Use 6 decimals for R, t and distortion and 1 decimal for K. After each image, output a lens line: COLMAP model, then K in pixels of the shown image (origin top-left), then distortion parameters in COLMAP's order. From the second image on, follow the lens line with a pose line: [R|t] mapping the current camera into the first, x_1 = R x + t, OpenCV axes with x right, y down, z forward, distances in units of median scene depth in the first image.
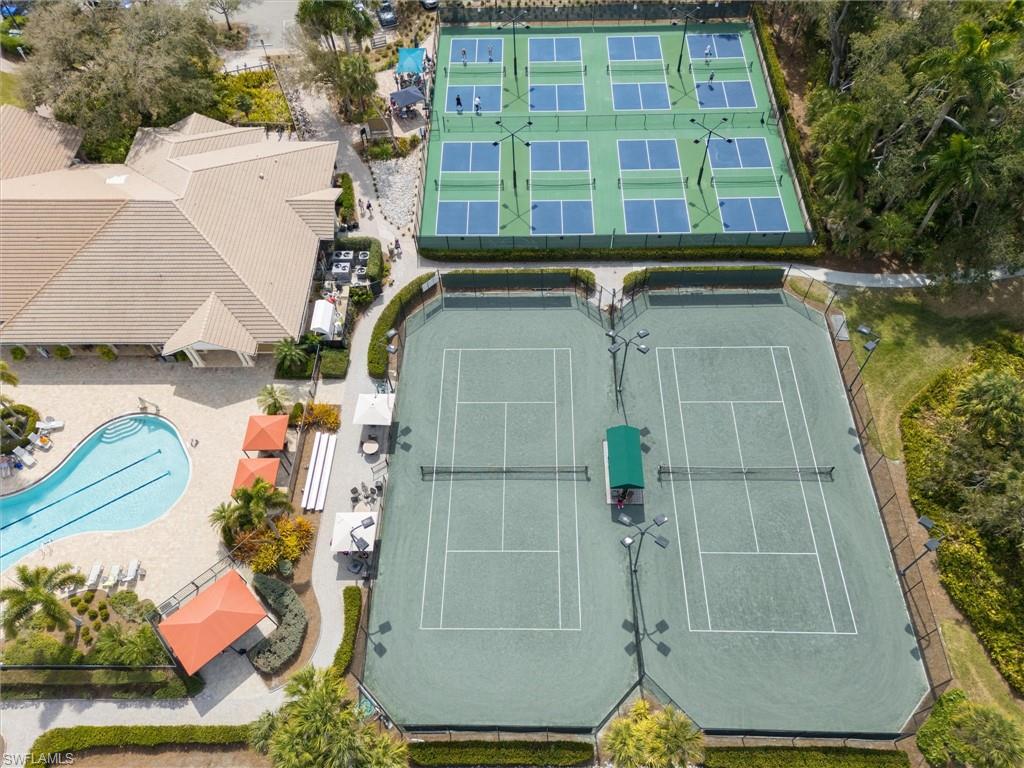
lens RADIAL K [[742.7, 0, 513.6], [0, 742.7, 377.9], [0, 0, 1]] dist [0.086633, -0.034079]
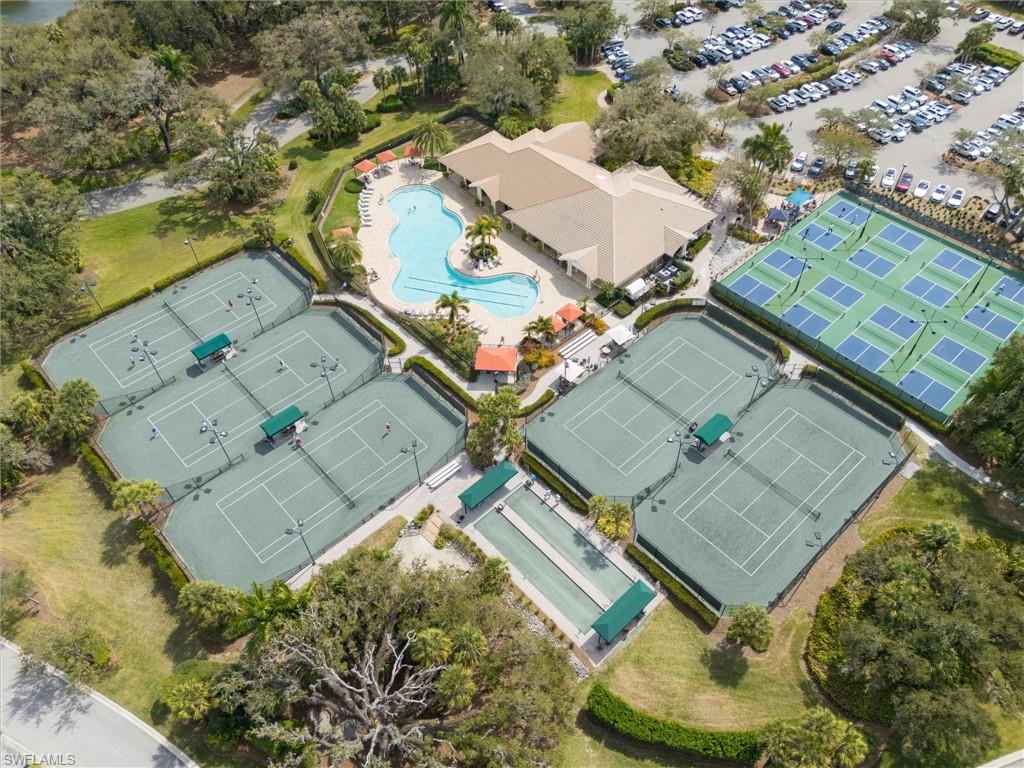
lens RADIAL K [[742.7, 0, 513.8], [0, 742.7, 384.3], [0, 0, 1]] dist [0.086633, -0.034079]
pose [[0.687349, 0.559081, -0.463659, 0.465471], [-0.607248, 0.792573, 0.055475, 0.170075], [0.398499, 0.243425, 0.884275, -0.577829]]
